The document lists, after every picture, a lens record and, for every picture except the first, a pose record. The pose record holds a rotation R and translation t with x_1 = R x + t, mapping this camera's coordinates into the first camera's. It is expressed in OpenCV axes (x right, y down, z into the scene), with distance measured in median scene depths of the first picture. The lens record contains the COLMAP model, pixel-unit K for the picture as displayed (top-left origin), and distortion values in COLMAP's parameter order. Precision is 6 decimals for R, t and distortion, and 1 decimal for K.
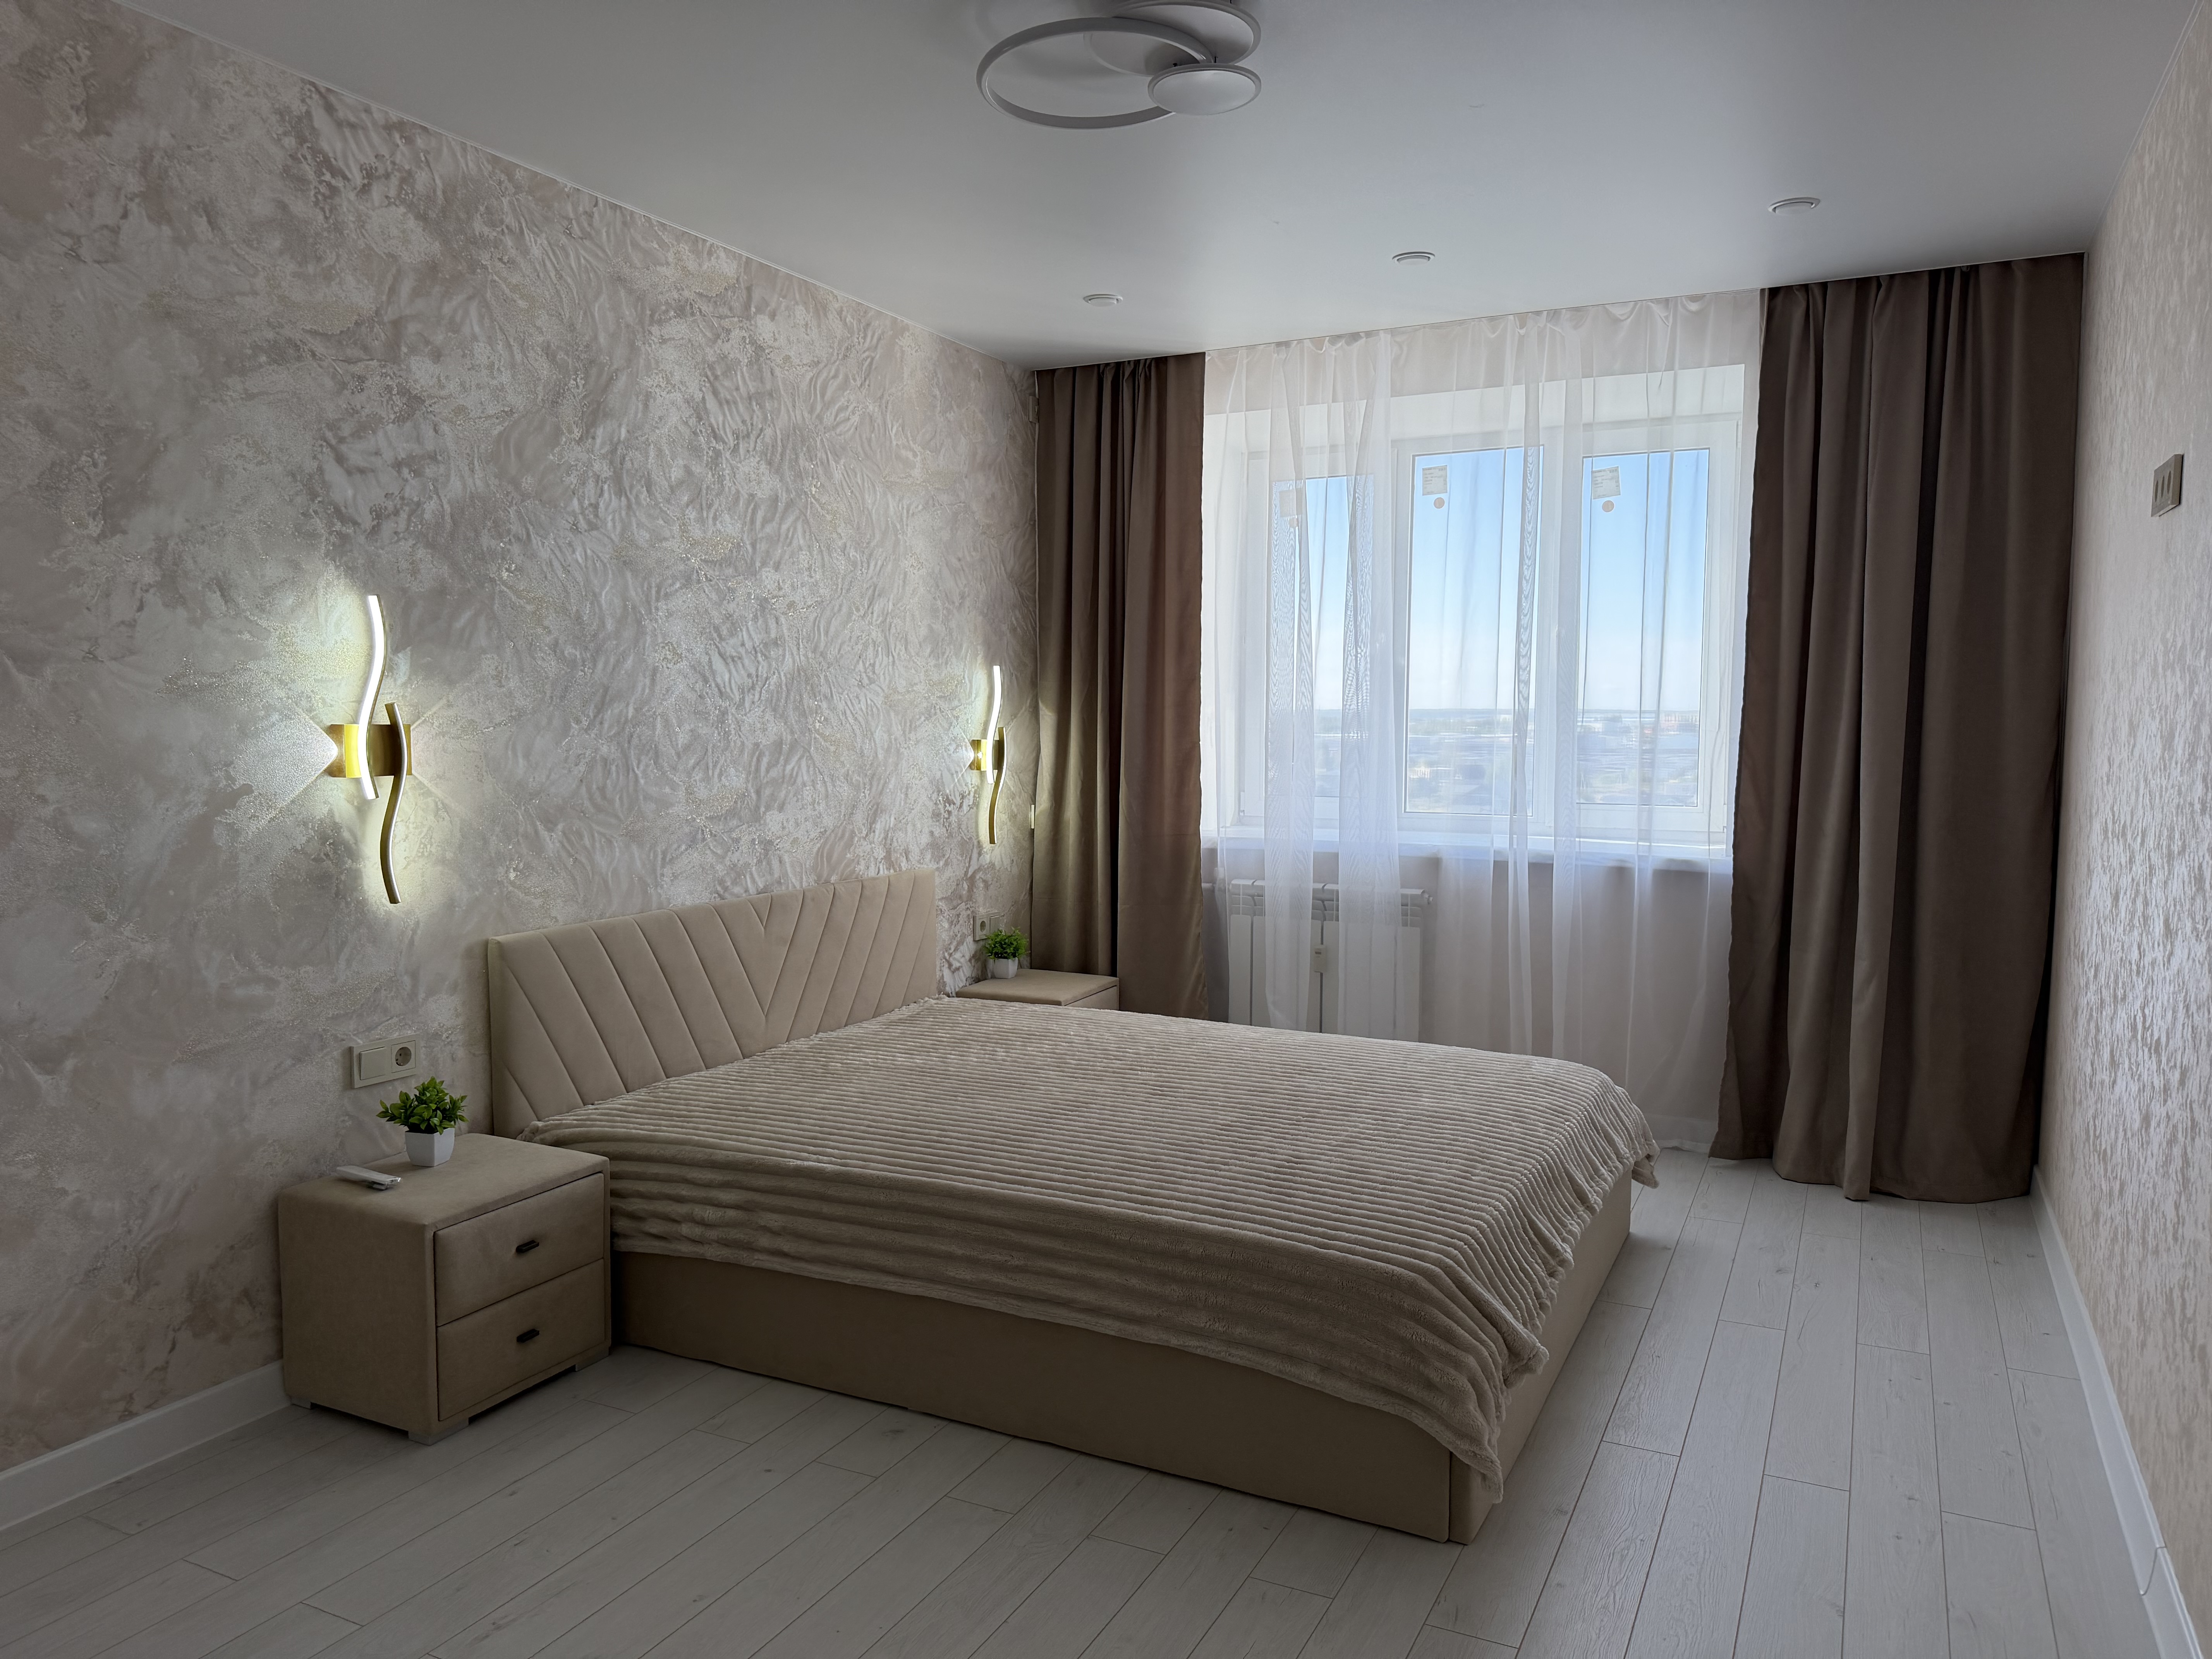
lens RADIAL K [[1539.5, 0, 1099.7], [0, 1539.5, 836.9], [0, 0, 1]] dist [-0.012035, -0.006726]
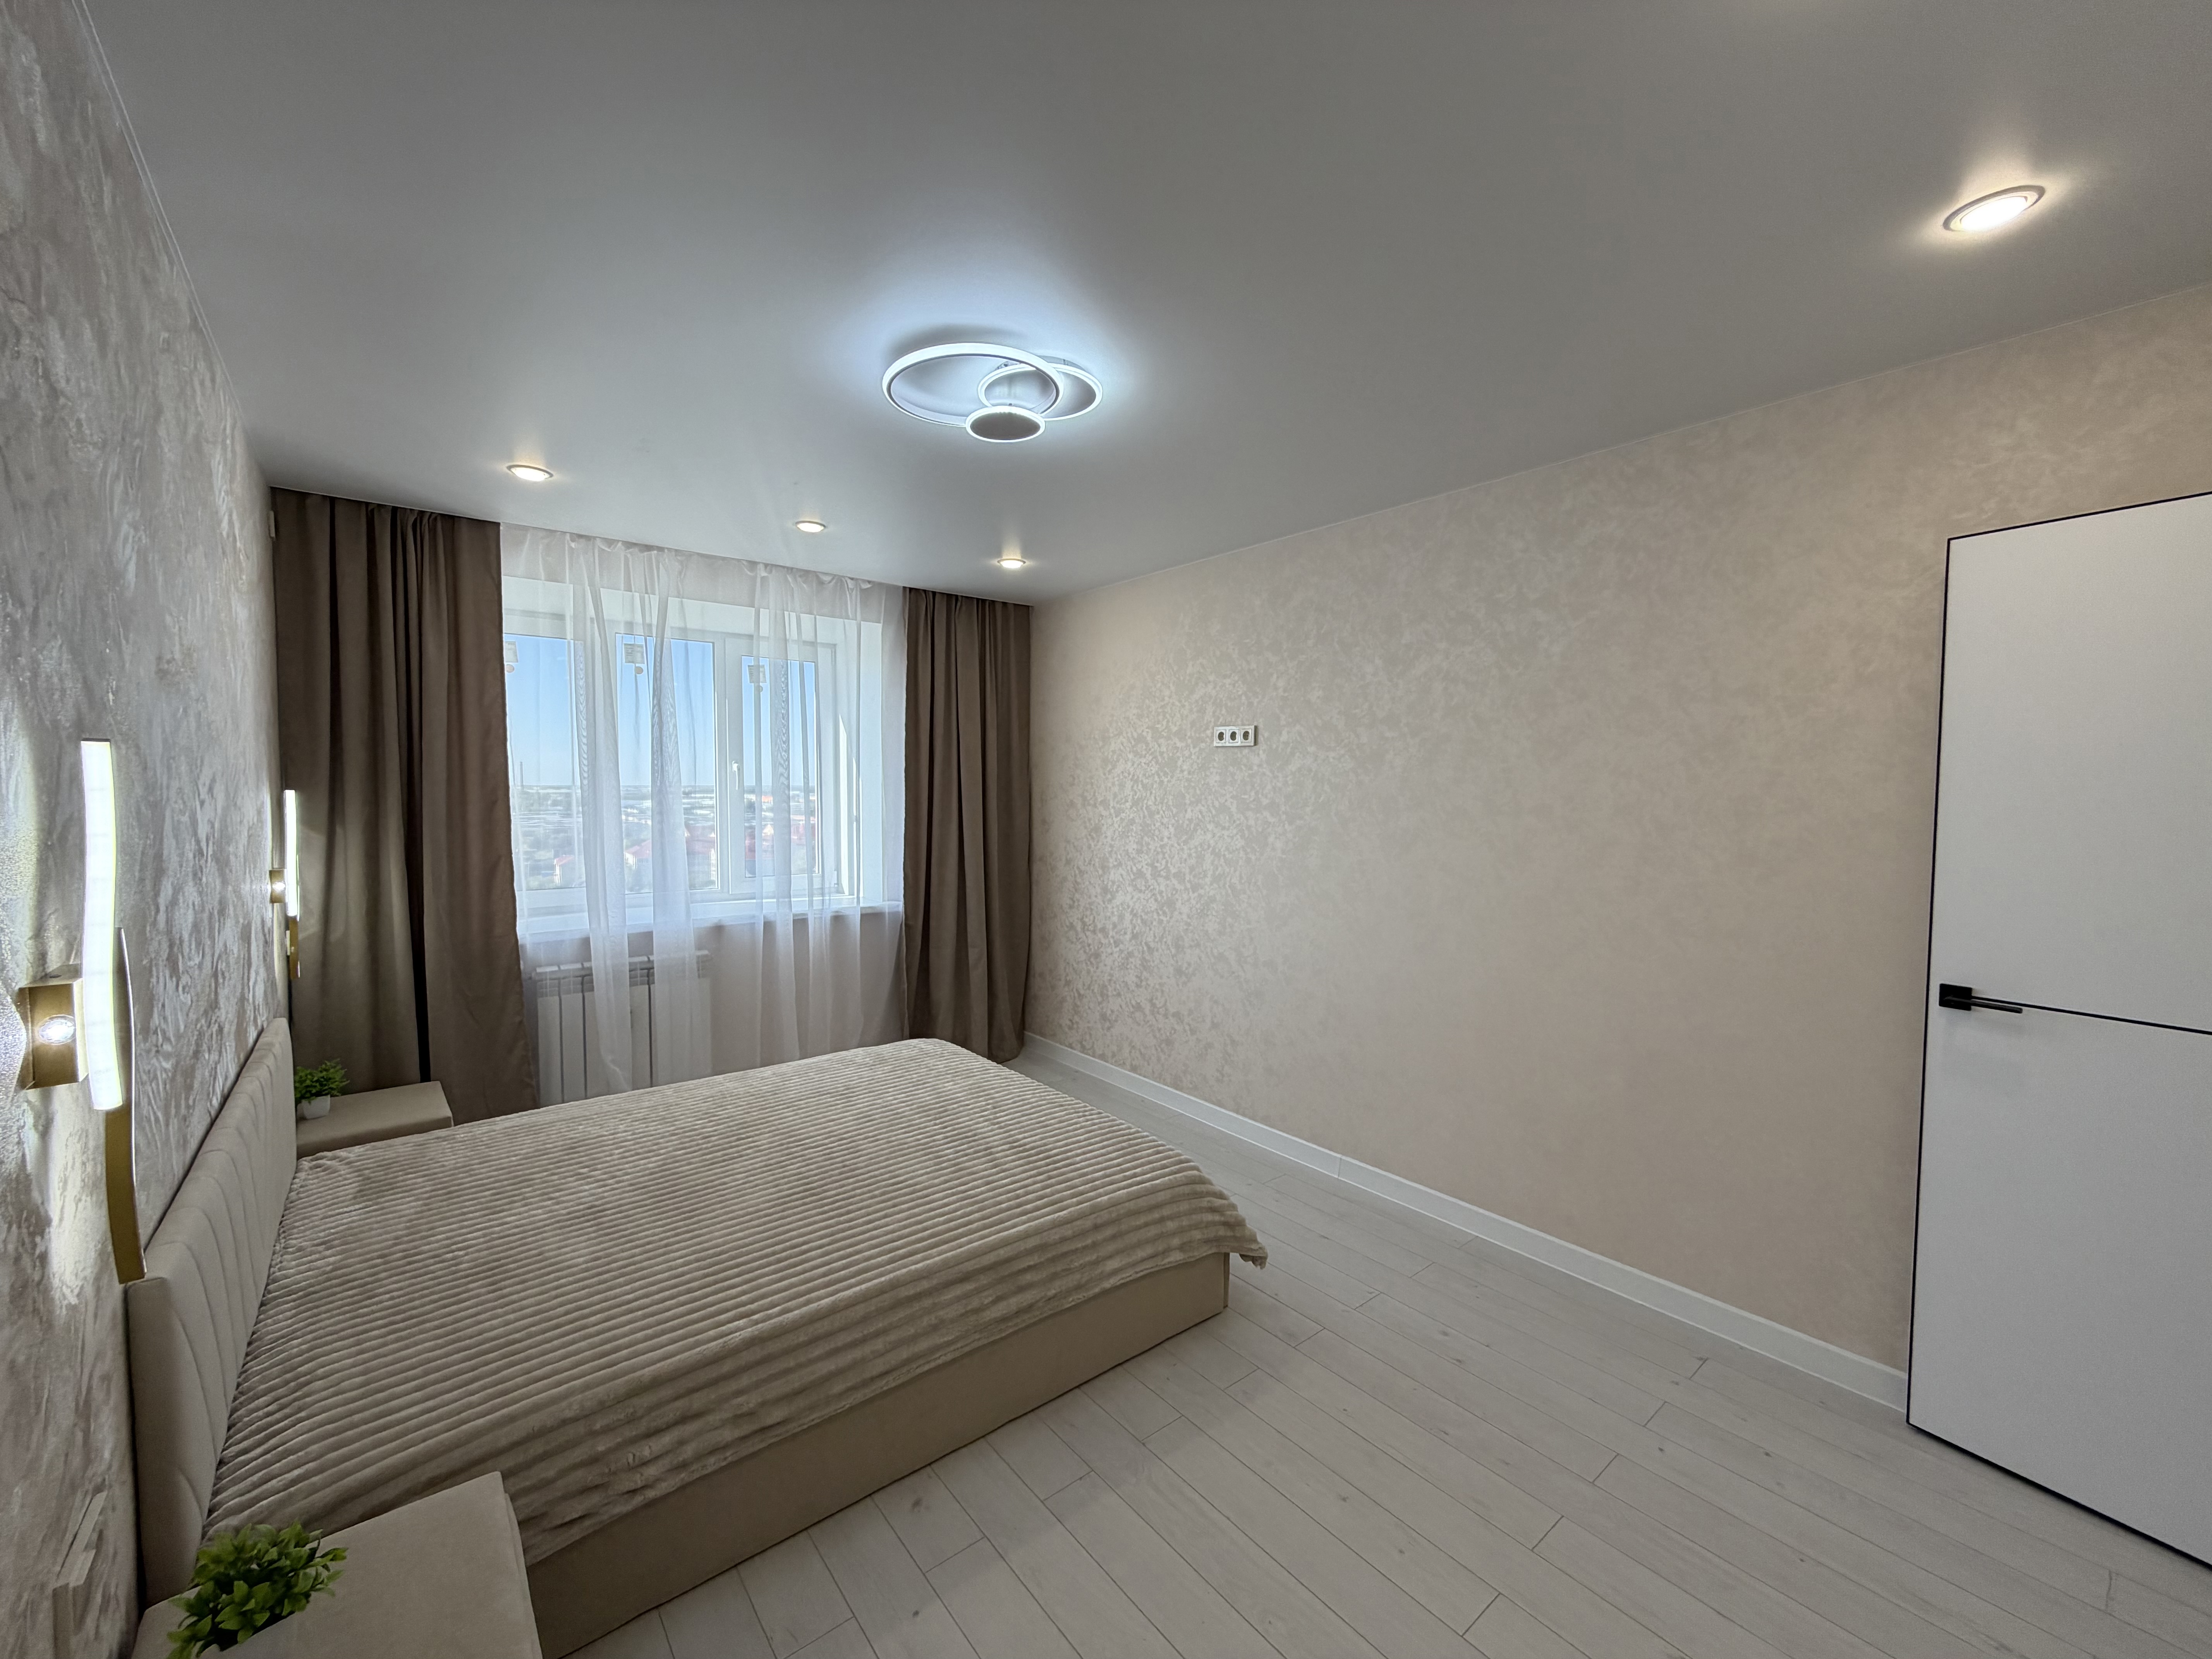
lens RADIAL K [[879.2, 0, 1097.2], [0, 879.2, 827.7], [0, 0, 1]] dist [-0.001378, 0.000048]
pose [[0.418843, -0.040251, 0.907166, -0.376237], [0.066224, 0.997711, 0.013693, -0.066302], [-0.905641, 0.054342, 0.420549, 0.335691]]
